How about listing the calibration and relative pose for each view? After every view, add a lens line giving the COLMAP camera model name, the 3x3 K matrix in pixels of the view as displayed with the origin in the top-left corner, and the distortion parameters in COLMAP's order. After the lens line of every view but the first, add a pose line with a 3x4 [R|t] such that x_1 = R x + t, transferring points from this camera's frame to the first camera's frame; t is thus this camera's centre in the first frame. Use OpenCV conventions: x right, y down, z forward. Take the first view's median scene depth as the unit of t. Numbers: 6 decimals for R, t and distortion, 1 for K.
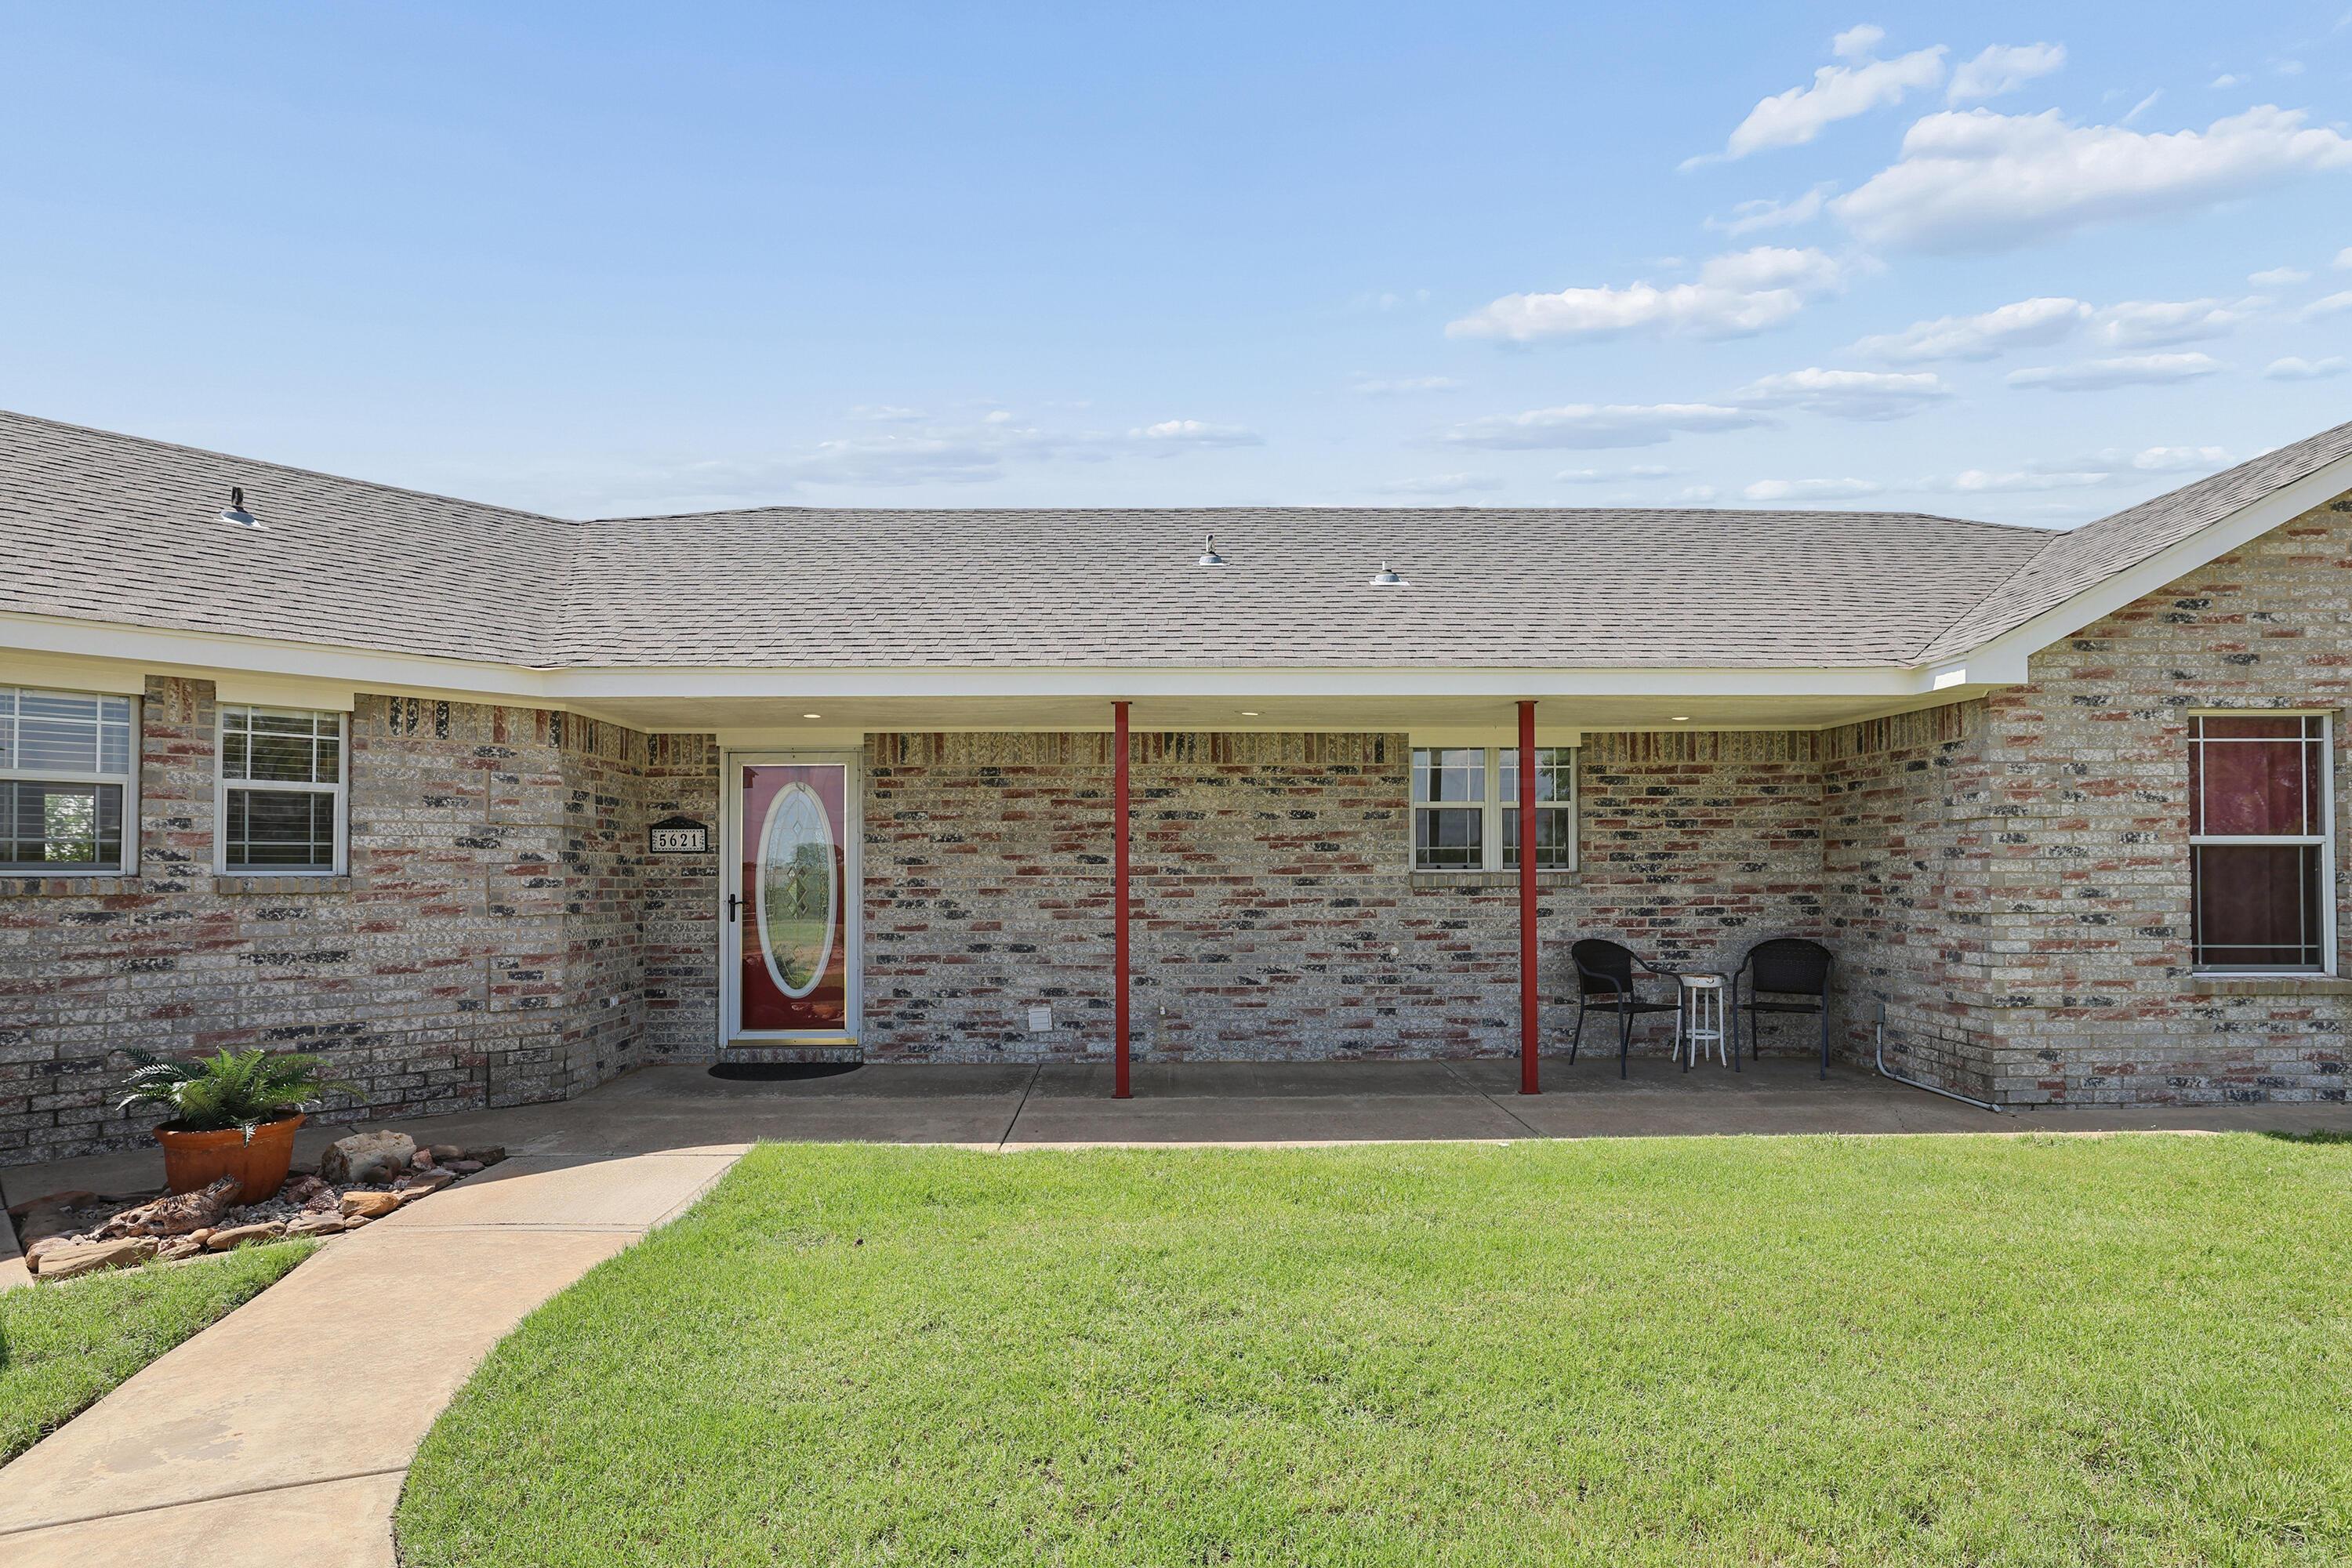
lens RADIAL K [[1242.4, 0, 1175.7], [0, 1242.4, 783.5], [0, 0, 1]] dist [-0.001671, 0.001342]
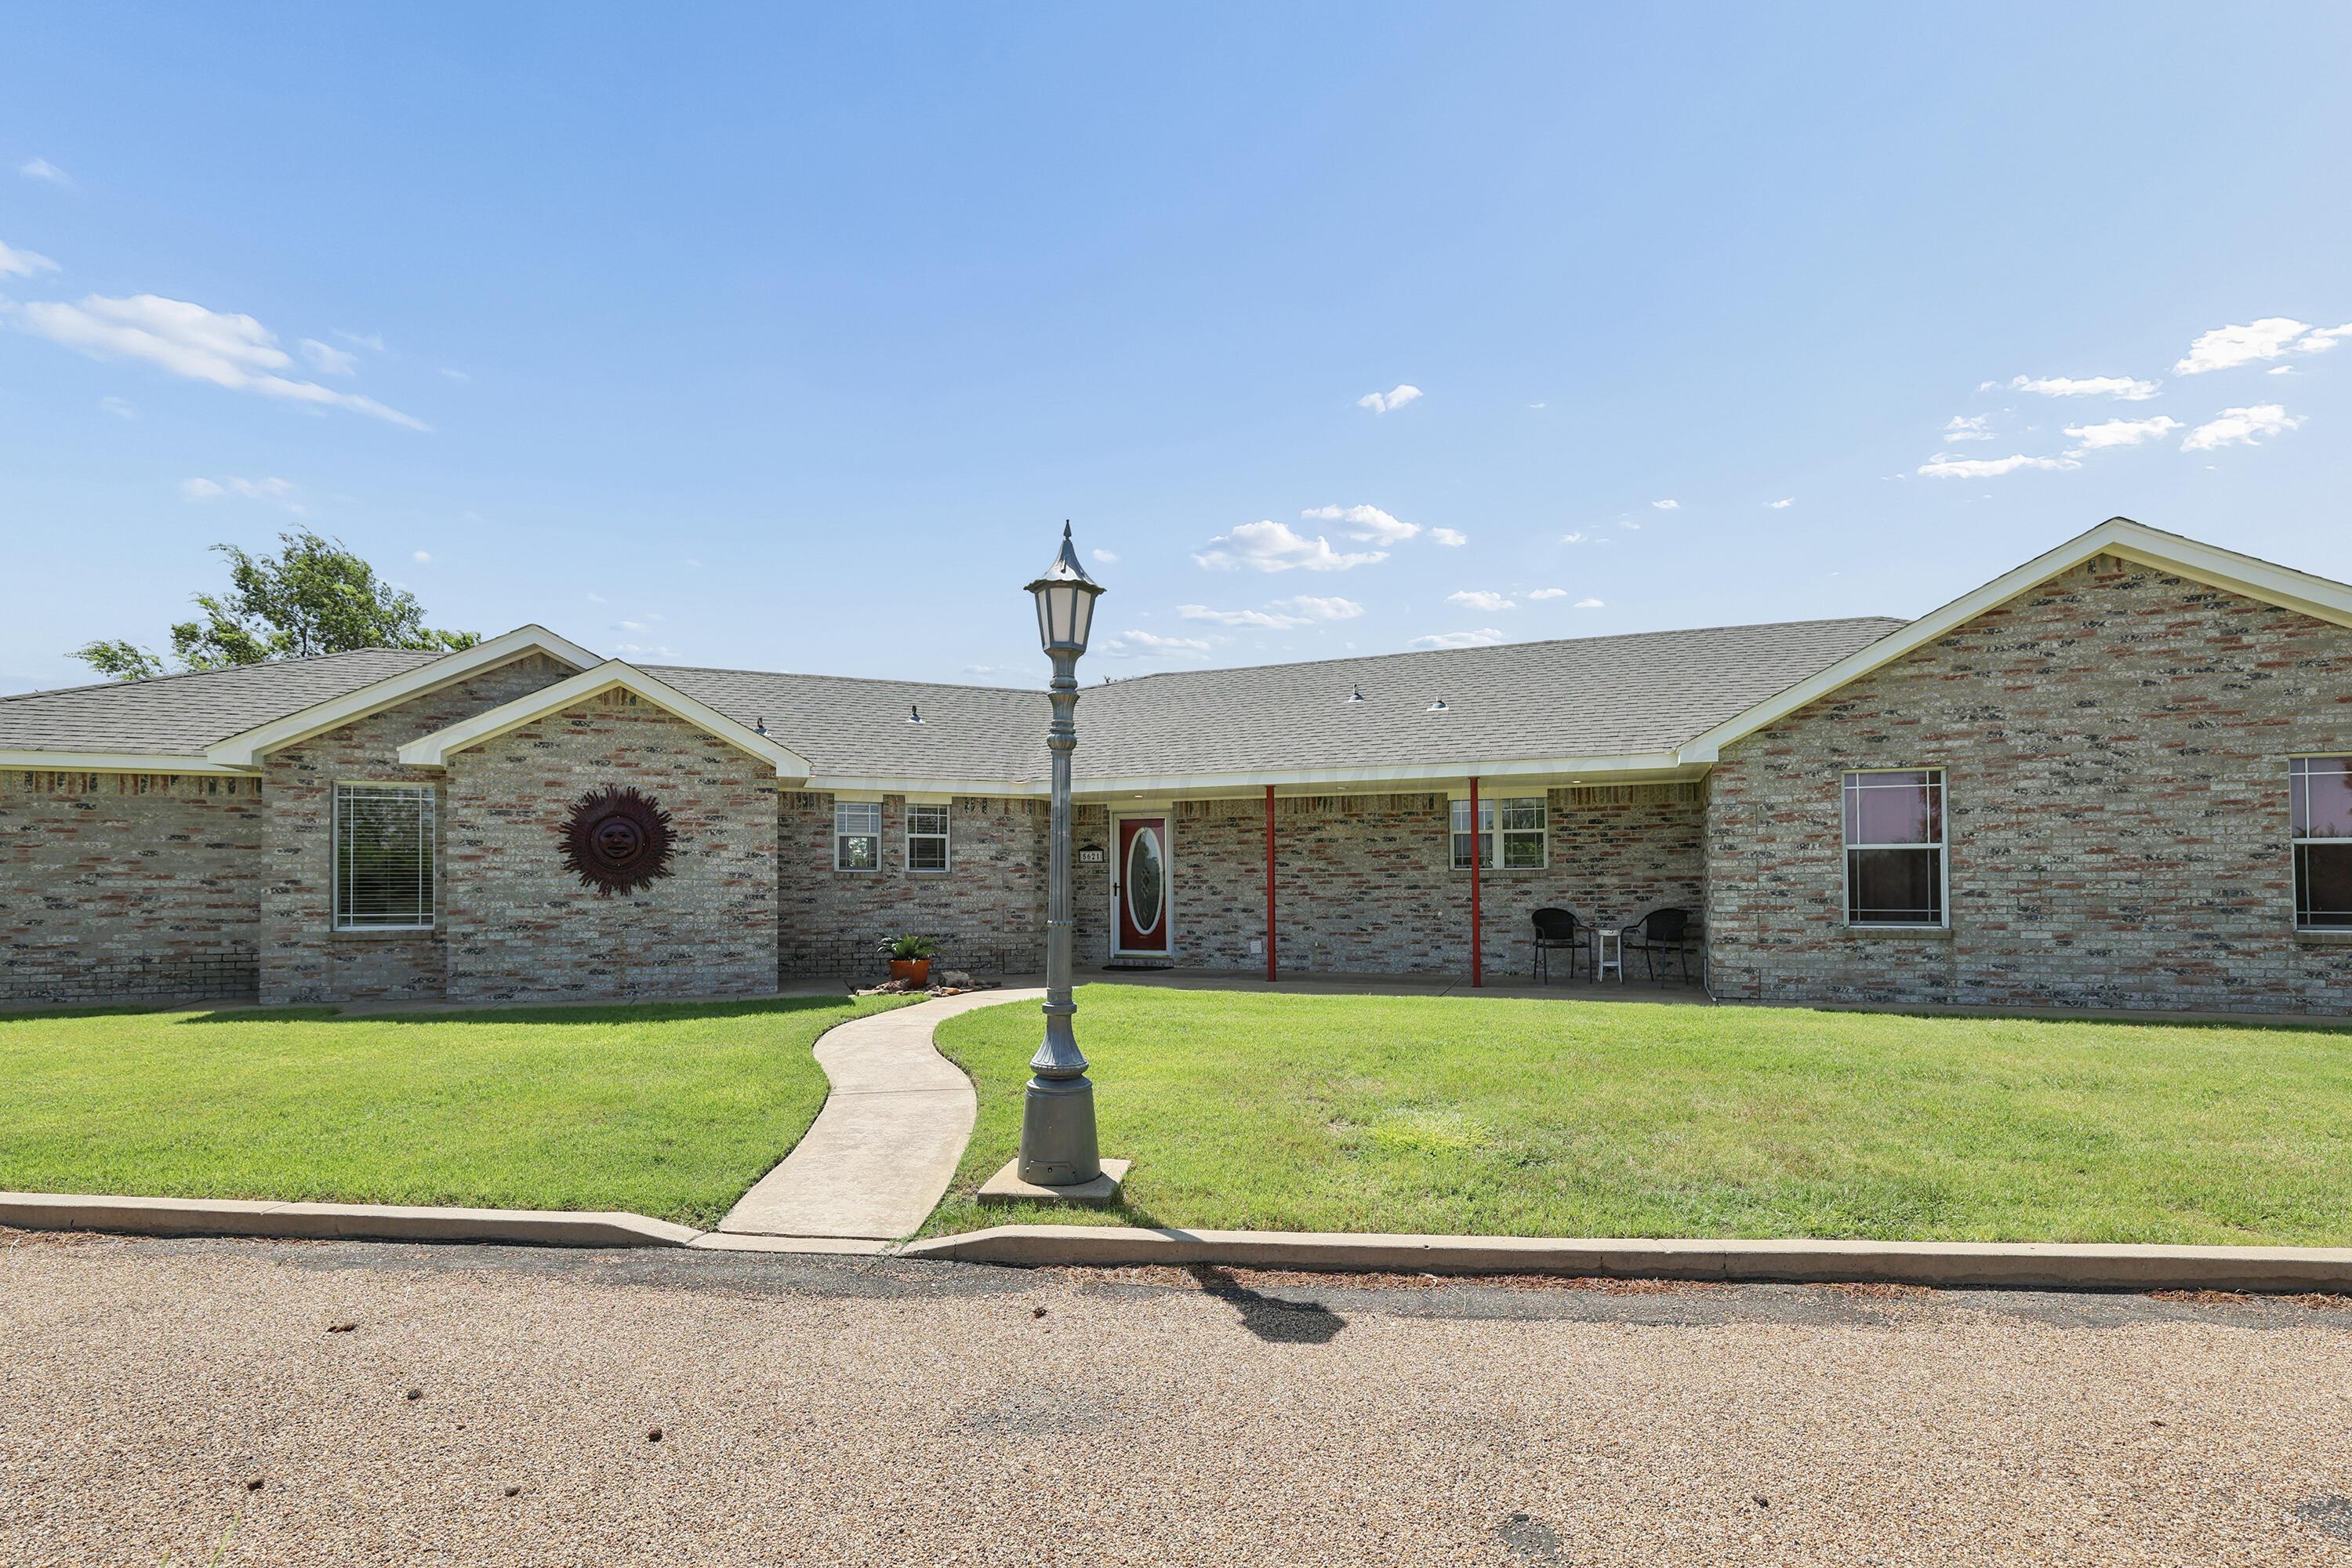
lens RADIAL K [[978.3, 0, 1171.3], [0, 978.3, 775.3], [0, 0, 1]] dist [-0.024425, 0.014793]
pose [[0.915355, -0.043081, -0.400337, 0.434626], [0.029257, 0.998748, -0.040581, -0.021995], [0.401584, 0.025434, 0.915469, -0.503435]]
